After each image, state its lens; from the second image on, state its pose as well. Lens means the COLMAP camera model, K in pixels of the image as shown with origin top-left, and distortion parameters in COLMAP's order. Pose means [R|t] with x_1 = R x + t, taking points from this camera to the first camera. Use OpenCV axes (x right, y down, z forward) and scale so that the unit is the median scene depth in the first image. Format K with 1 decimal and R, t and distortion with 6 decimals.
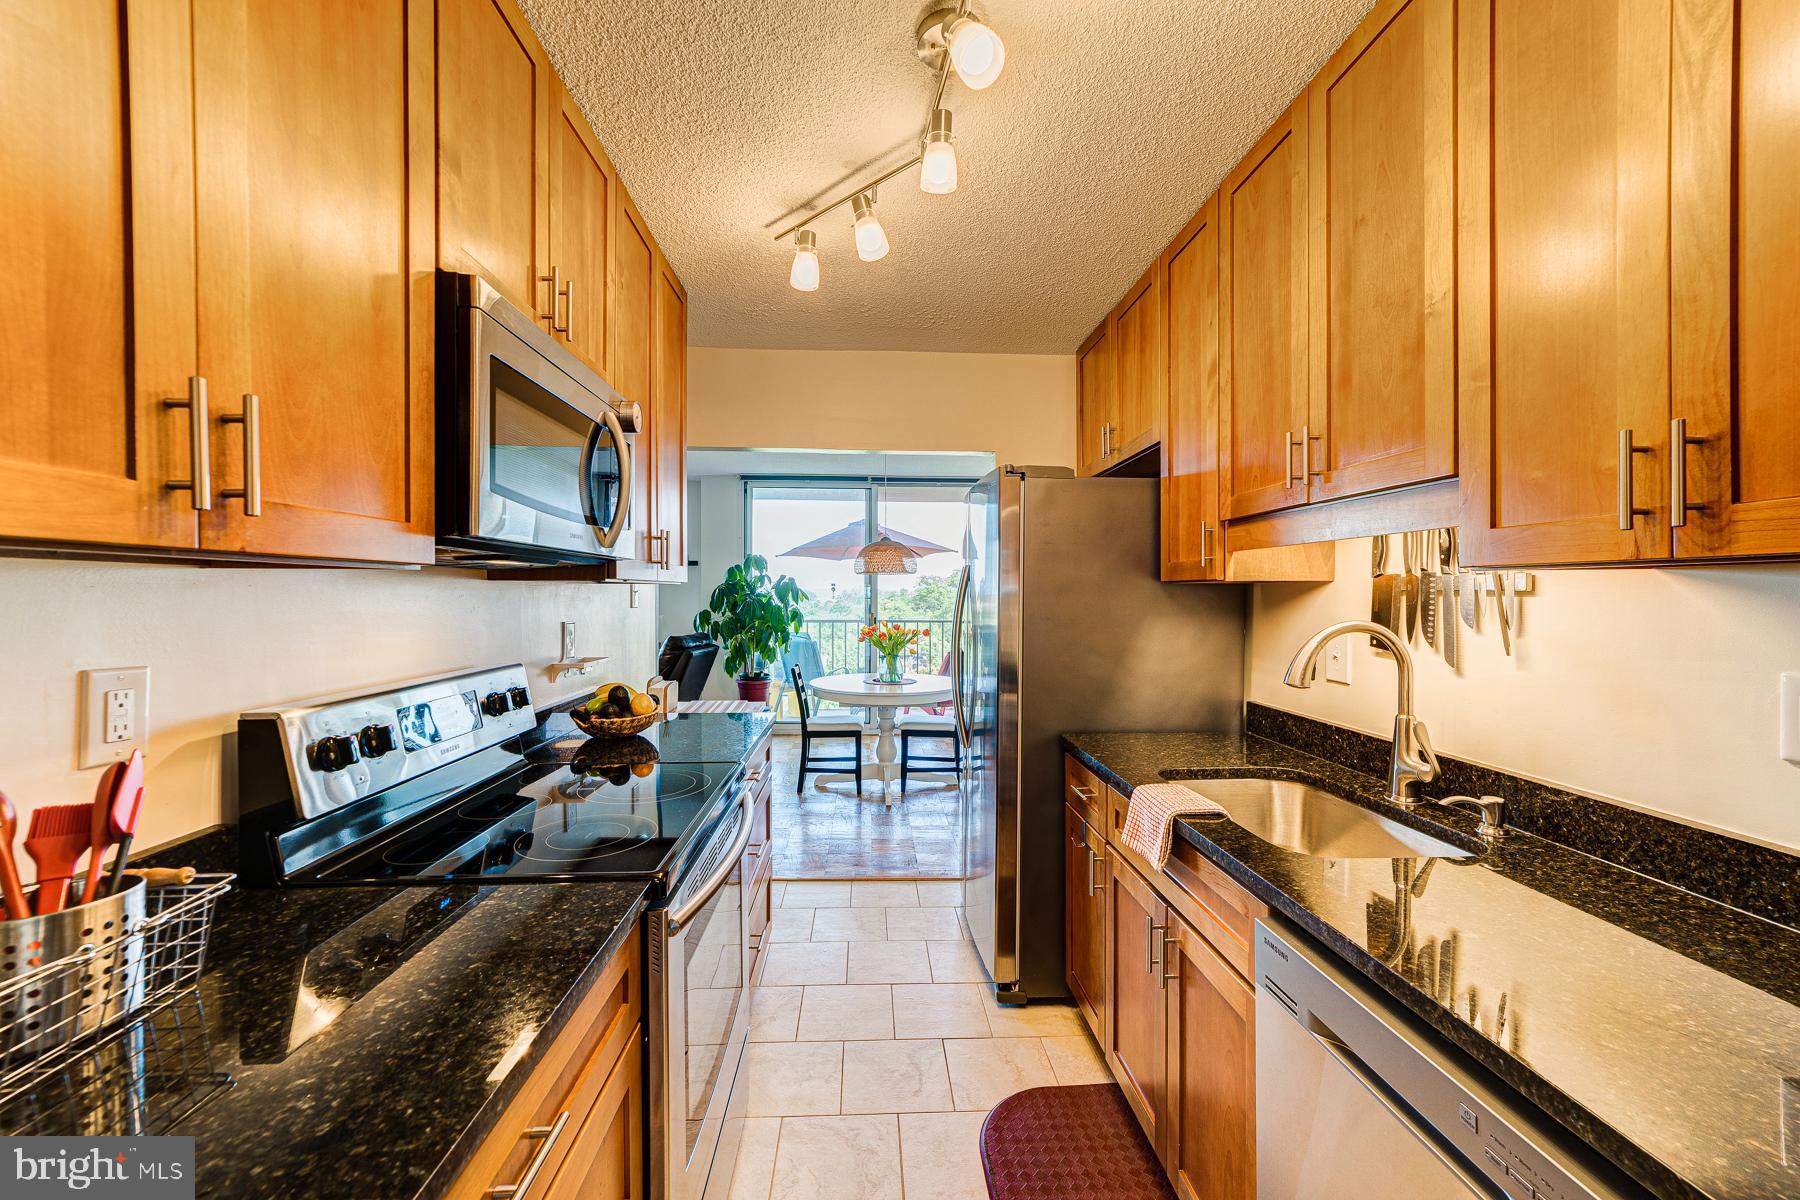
lens RADIAL K [[701.9, 0, 895.0], [0, 701.9, 597.6], [0, 0, 1]] dist [-0.003575, 0.005586]
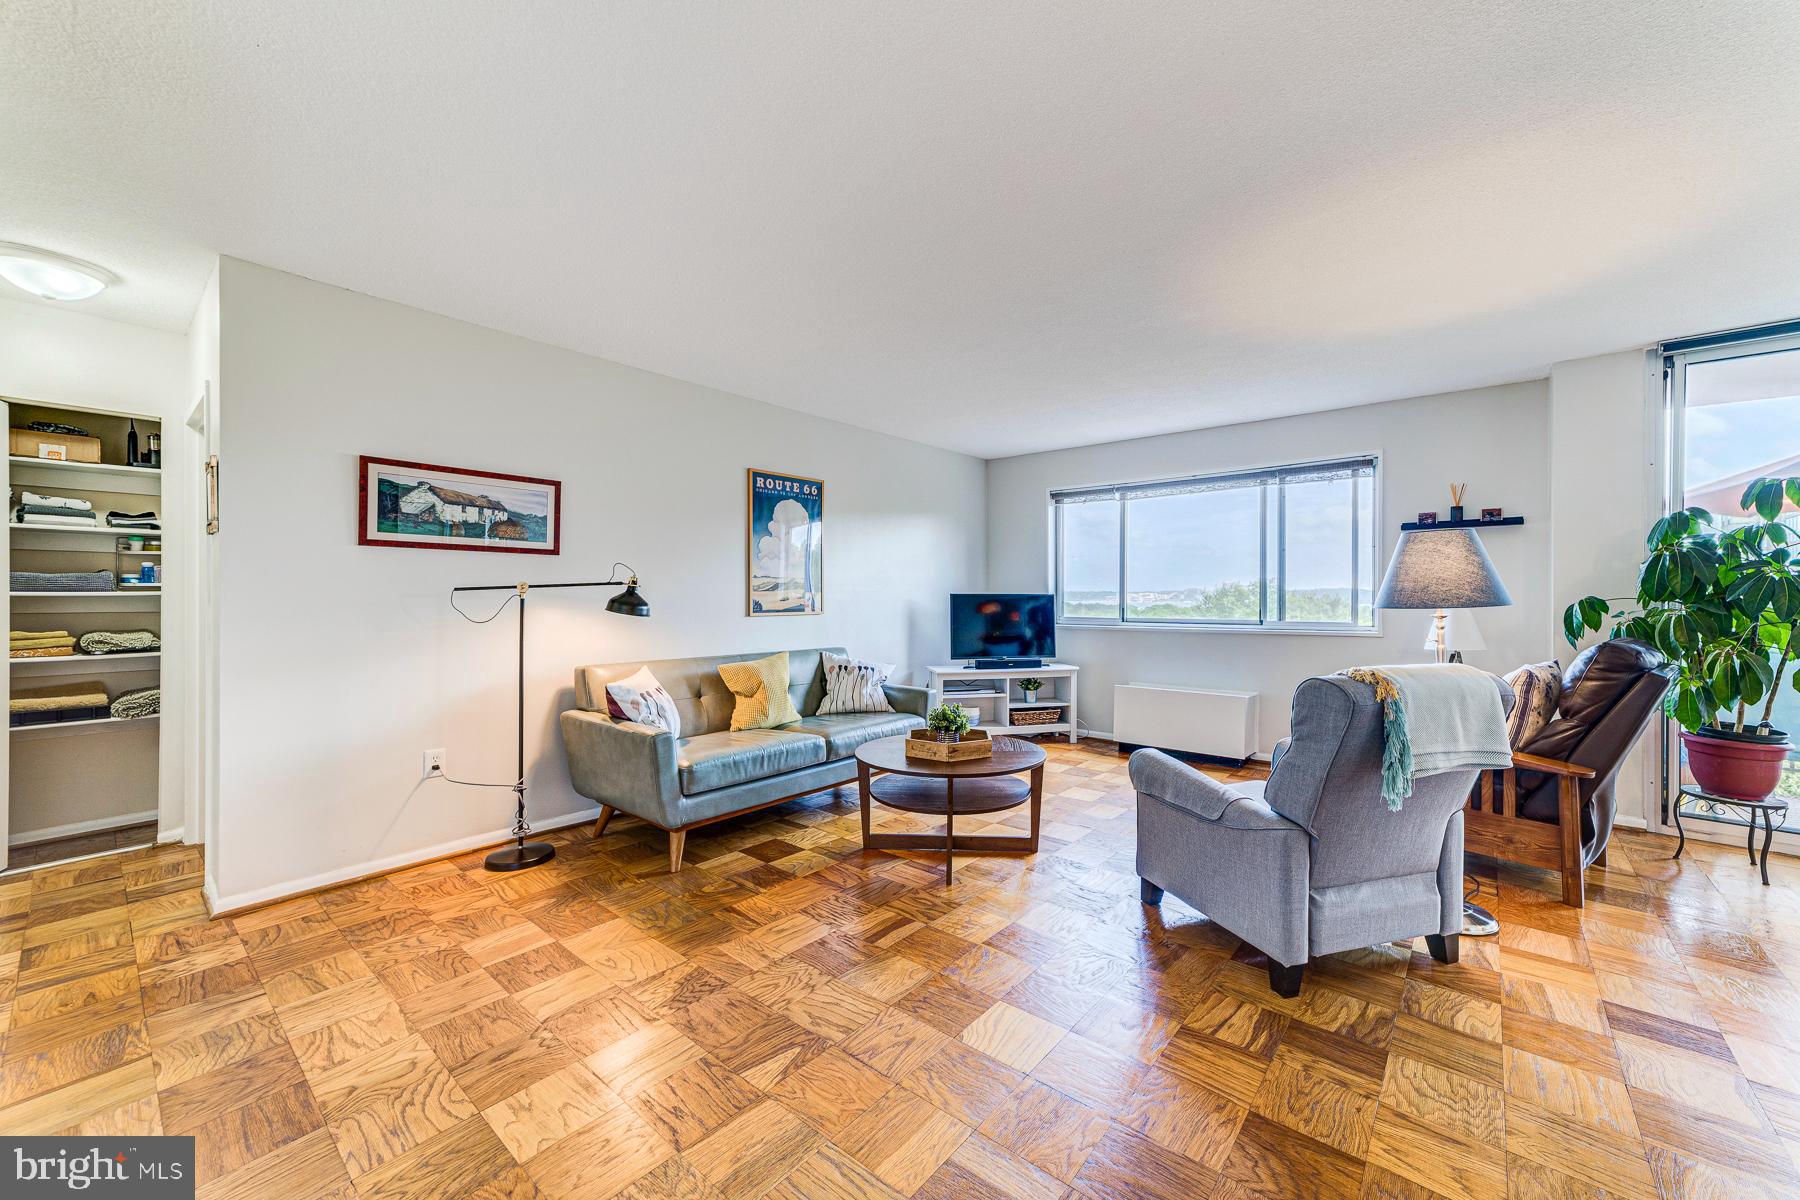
lens RADIAL K [[701.9, 0, 921.0], [0, 701.9, 594.3], [0, 0, 1]] dist [-0.003575, 0.005586]
pose [[0.749449, -0.000020, -0.662062, -0.344765], [-0.006199, 0.999956, -0.007048, 0.025421], [0.662032, 0.009386, 0.749416, 0.282694]]
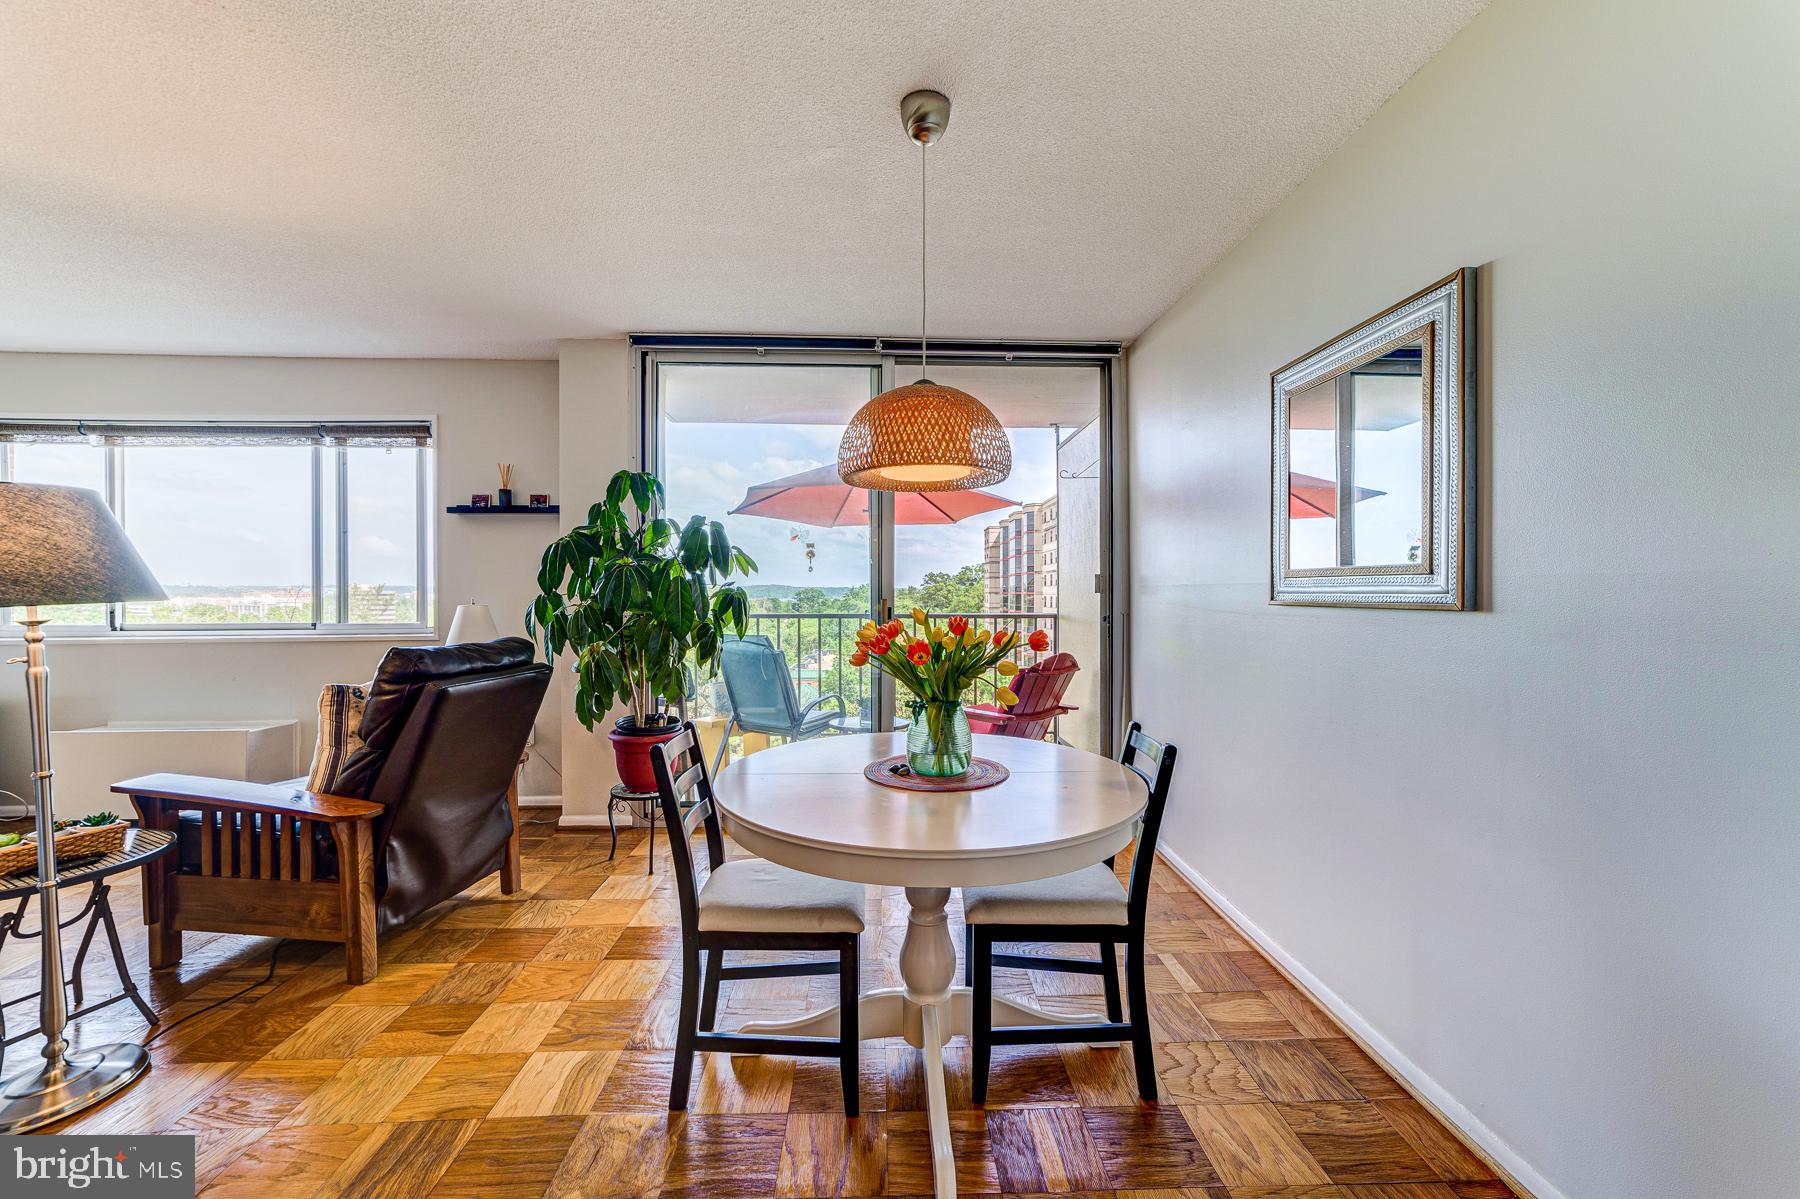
lens RADIAL K [[701.9, 0, 903.1], [0, 701.9, 597.0], [0, 0, 1]] dist [-0.003575, 0.005586]
pose [[1.000000, -0.000408, 0.000266, -0.022111], [0.000408, 0.999999, 0.000924, 0.023764], [-0.000267, -0.000923, 1.000000, 0.571993]]
